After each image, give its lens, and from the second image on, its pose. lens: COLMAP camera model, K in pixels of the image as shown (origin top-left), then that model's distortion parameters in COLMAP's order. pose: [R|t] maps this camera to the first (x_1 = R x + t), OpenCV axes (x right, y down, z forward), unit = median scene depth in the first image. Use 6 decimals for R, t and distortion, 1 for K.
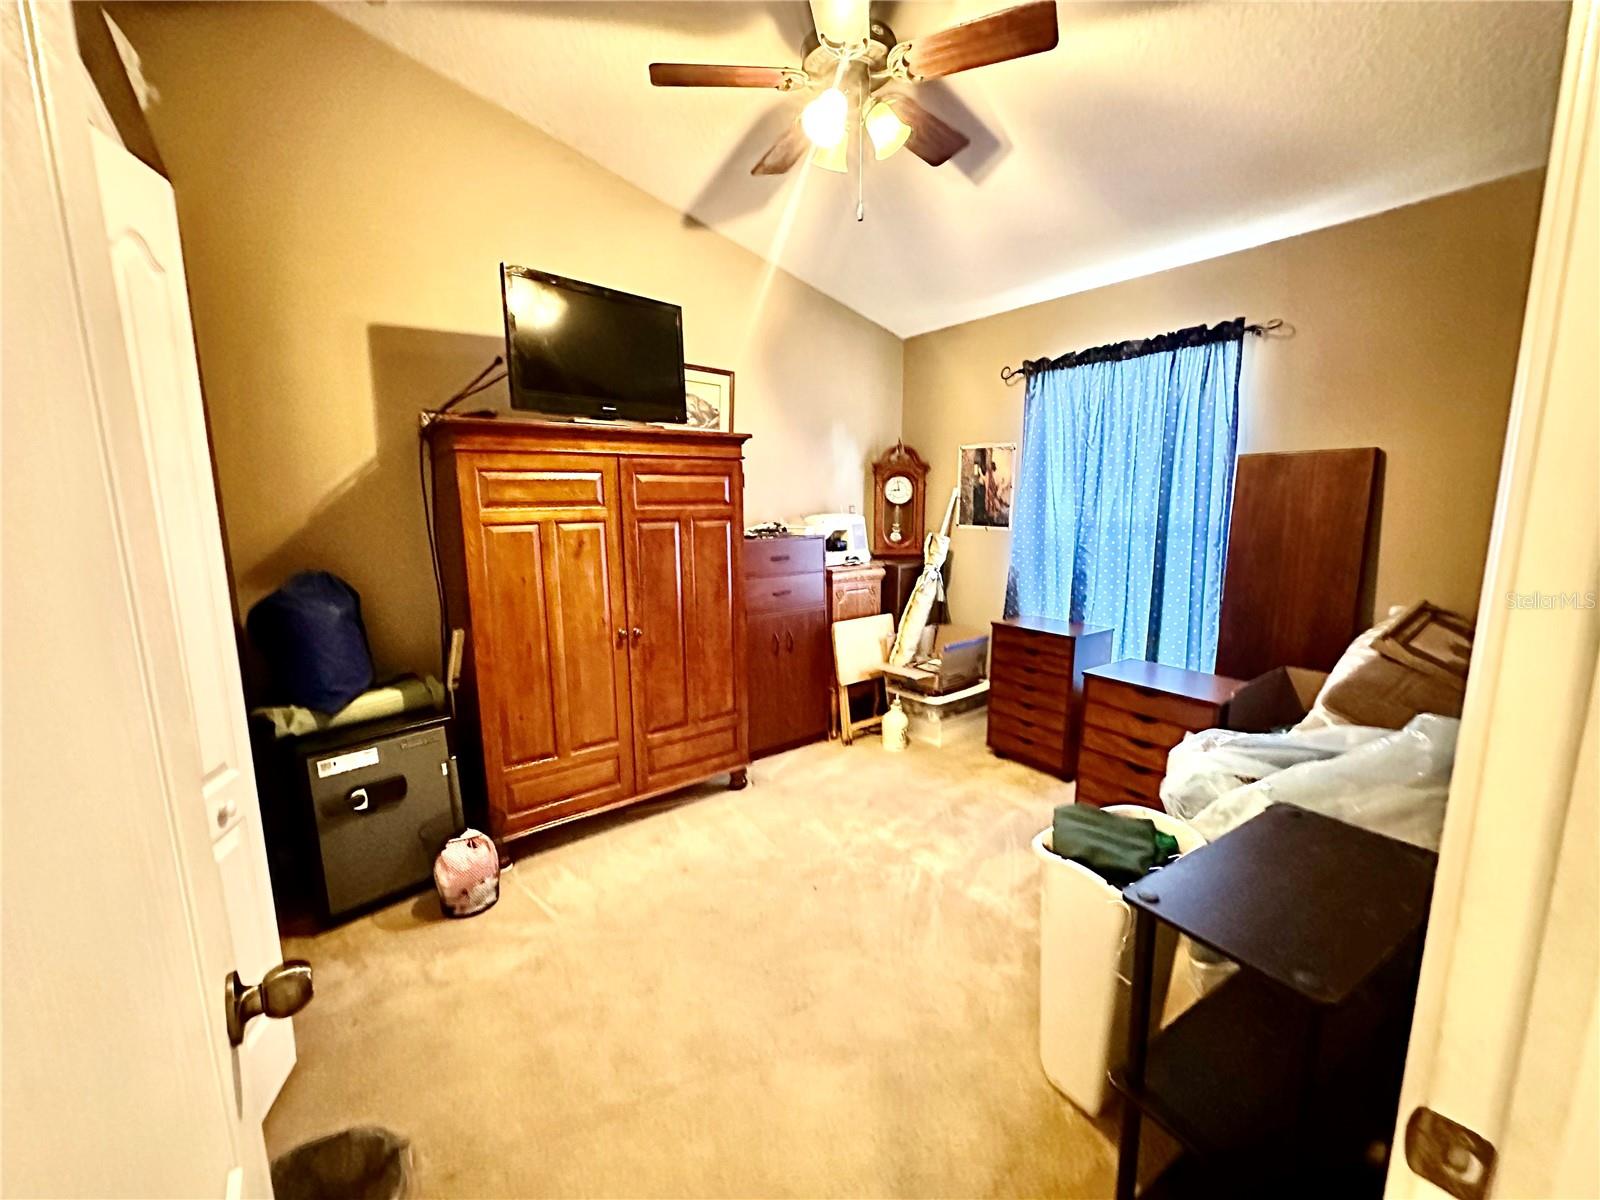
lens RADIAL K [[646.9, 0, 797.2], [0, 646.9, 599.6], [0, 0, 1]] dist [-0.000764, -0.000126]
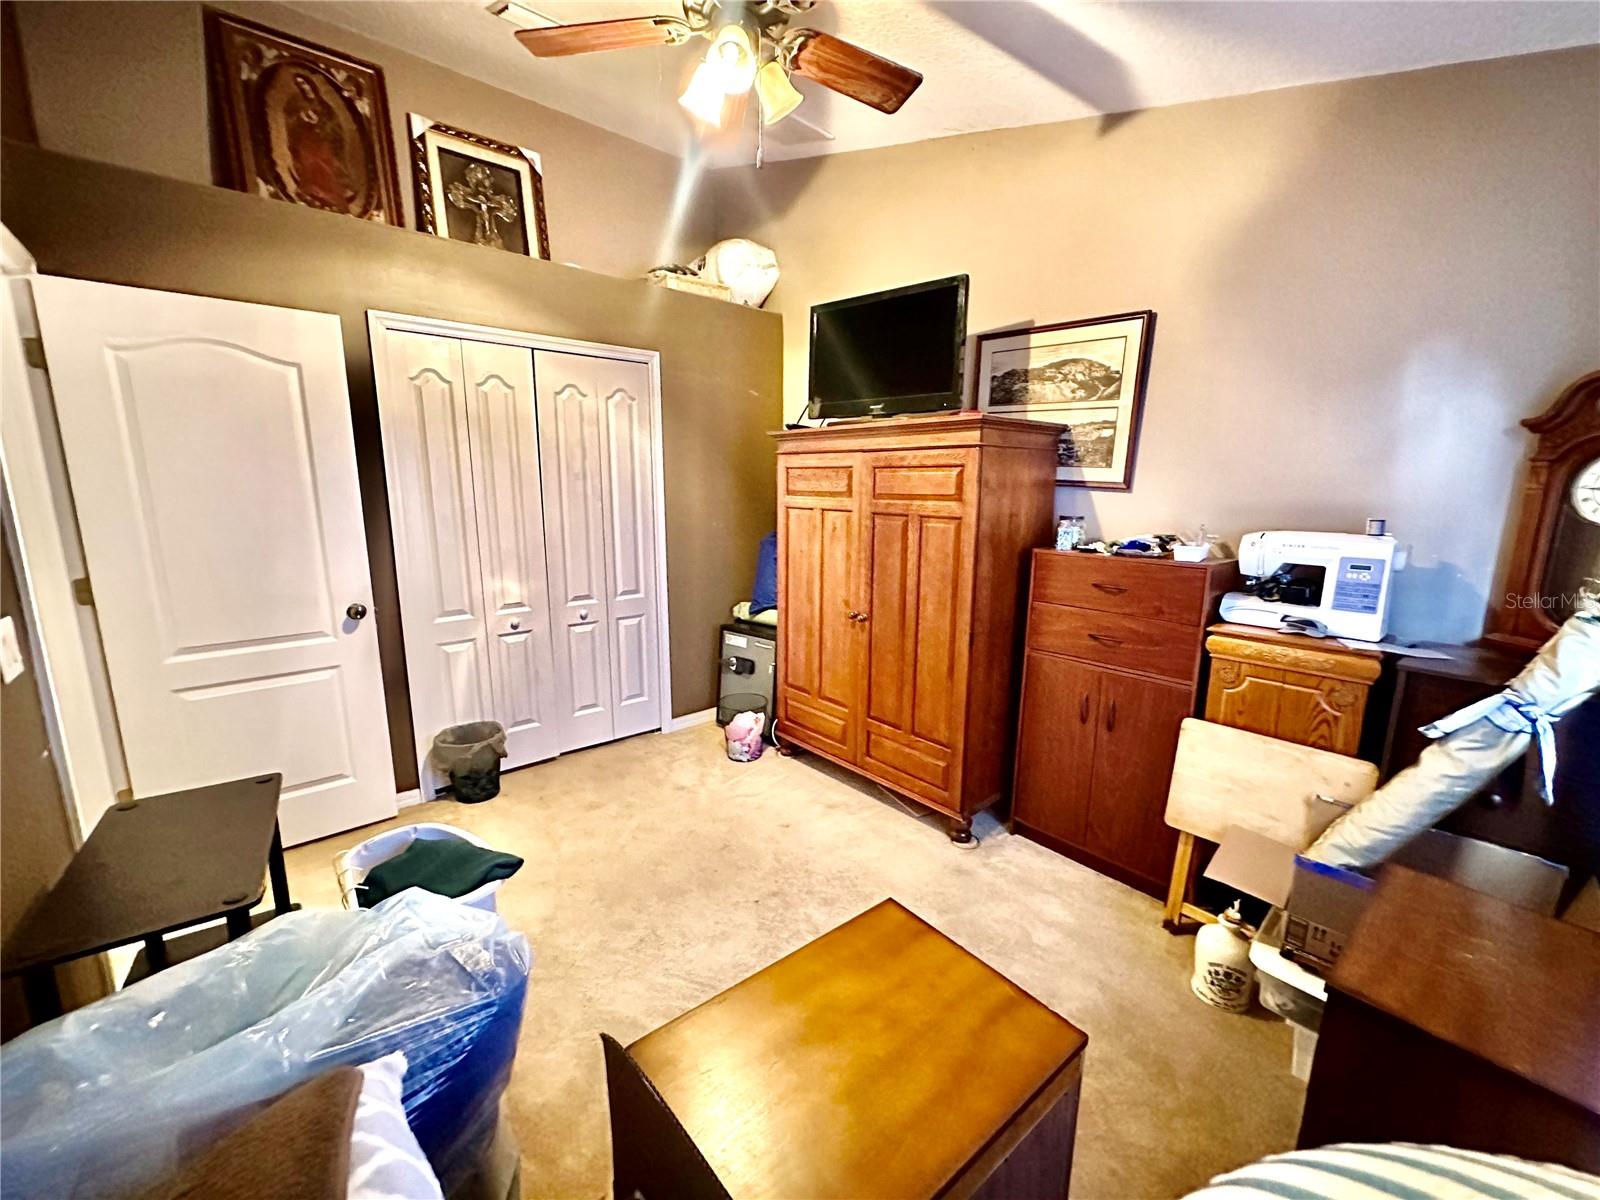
lens RADIAL K [[646.9, 0, 796.1], [0, 646.9, 605.6], [0, 0, 1]] dist [-0.000764, -0.000126]
pose [[0.044999, 0.194656, -0.979839, 0.766321], [-0.166106, 0.968637, 0.184802, -0.143534], [0.985081, 0.154442, 0.075921, 0.786766]]
